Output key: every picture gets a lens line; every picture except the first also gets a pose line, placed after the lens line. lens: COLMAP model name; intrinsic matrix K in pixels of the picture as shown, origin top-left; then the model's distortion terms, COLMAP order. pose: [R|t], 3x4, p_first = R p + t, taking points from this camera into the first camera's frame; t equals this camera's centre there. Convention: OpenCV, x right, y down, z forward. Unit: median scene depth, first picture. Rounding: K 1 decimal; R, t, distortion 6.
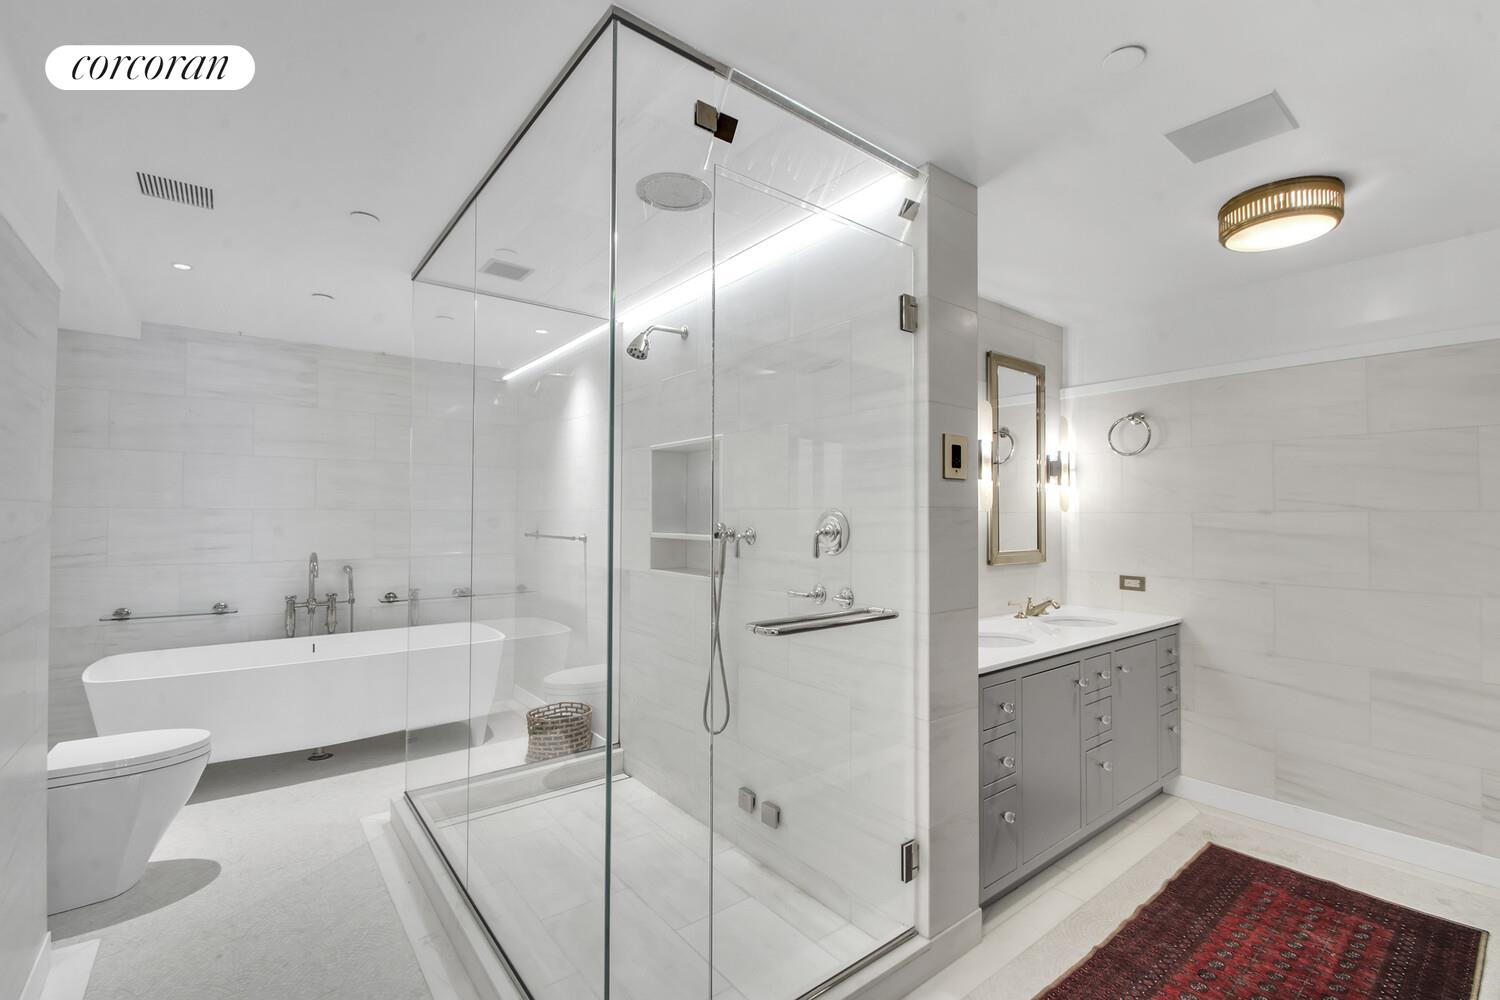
lens RADIAL K [[656.9, 0, 752.6], [0, 656.9, 502.3], [0, 0, 1]] dist [0.011707, -0.015412]
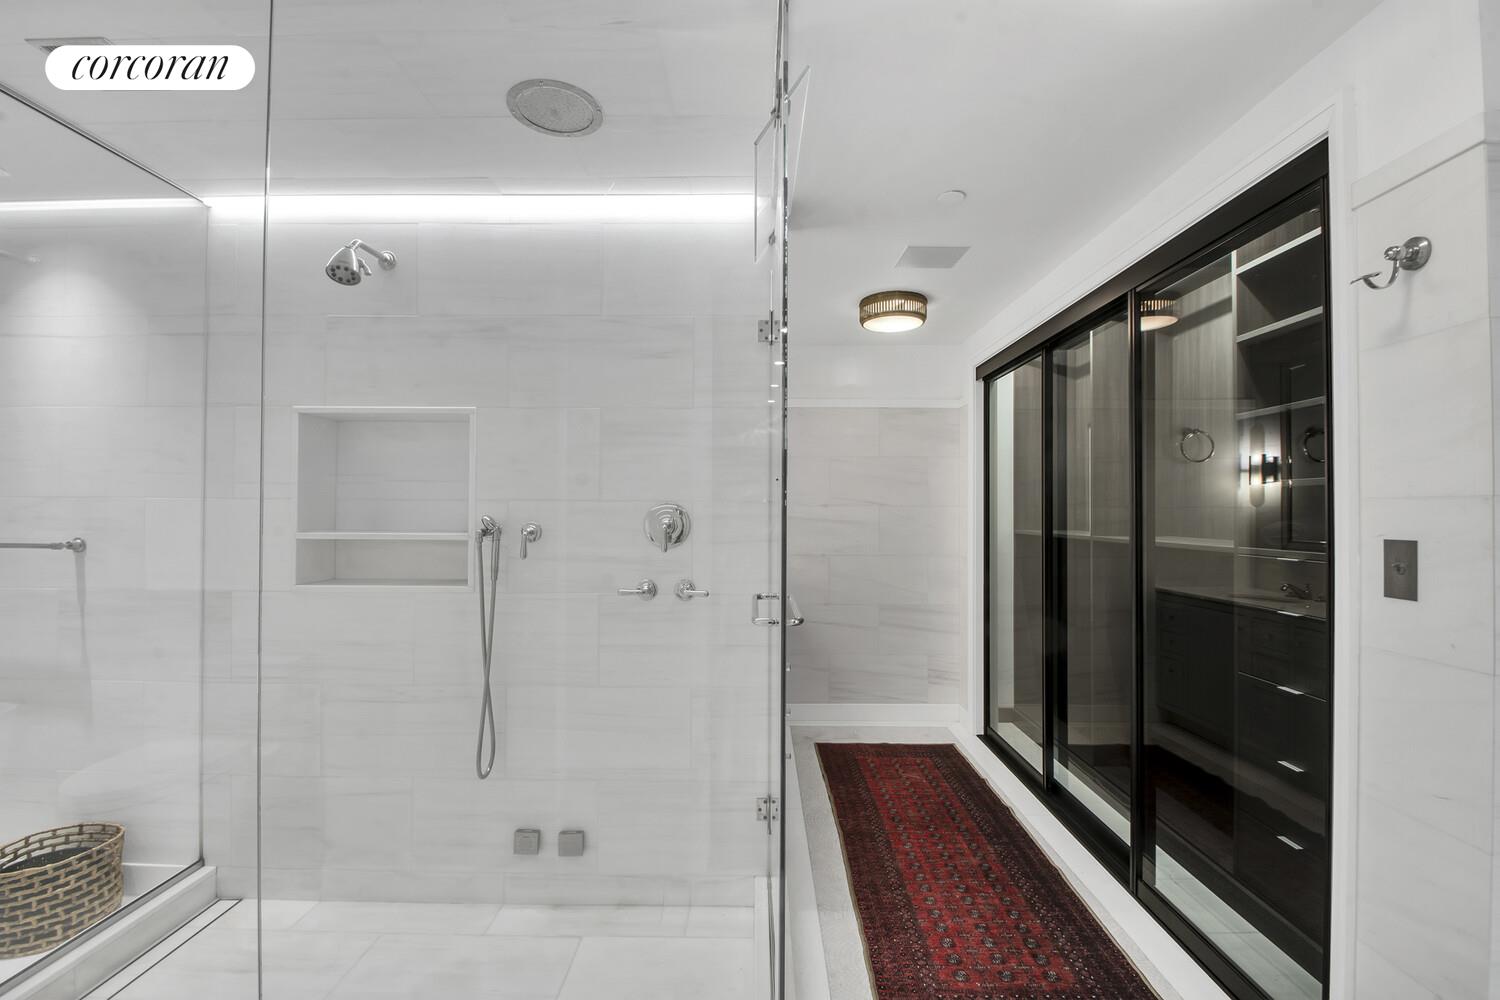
lens RADIAL K [[656.9, 0, 752.6], [0, 656.9, 502.3], [0, 0, 1]] dist [0.011707, -0.015412]
pose [[0.618058, 0.011515, 0.786048, -0.534922], [-0.020900, 0.999780, 0.001788, 0.005487], [-0.785854, -0.017533, 0.618163, 0.266355]]
